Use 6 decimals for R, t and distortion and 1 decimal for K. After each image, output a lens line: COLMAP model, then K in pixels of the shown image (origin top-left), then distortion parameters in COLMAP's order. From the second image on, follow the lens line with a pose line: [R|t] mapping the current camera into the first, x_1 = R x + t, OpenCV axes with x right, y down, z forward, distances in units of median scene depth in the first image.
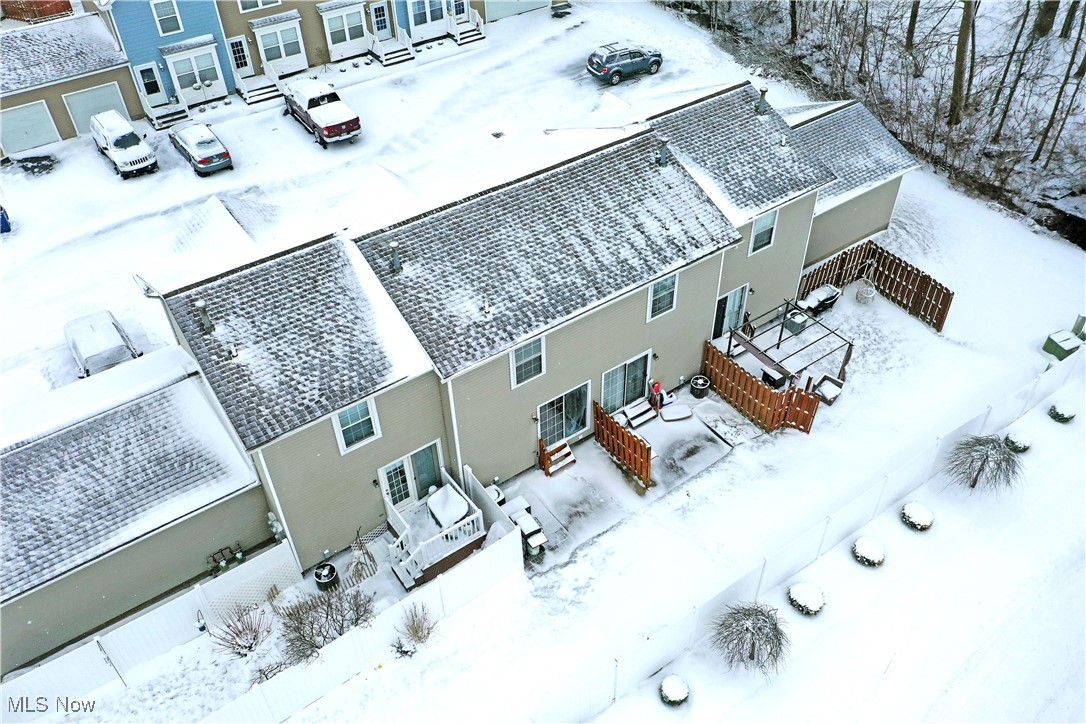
lens RADIAL K [[868.1, 0, 543.0], [0, 868.1, 362.2], [0, 0, 1]] dist [0.017786, 0.006922]
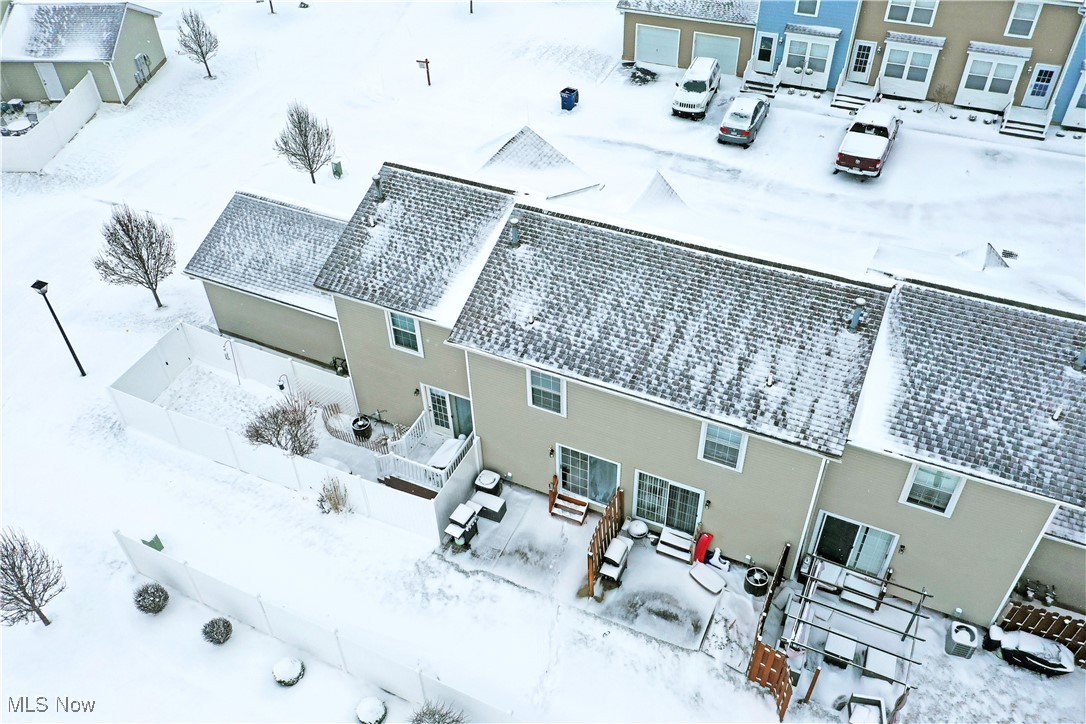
lens RADIAL K [[868.1, 0, 541.7], [0, 868.1, 364.4], [0, 0, 1]] dist [0.017786, 0.006922]
pose [[0.487817, 0.584278, -0.648578, 0.541013], [-0.567804, 0.776703, 0.272637, -0.261597], [0.663049, 0.235268, 0.710644, 0.260778]]
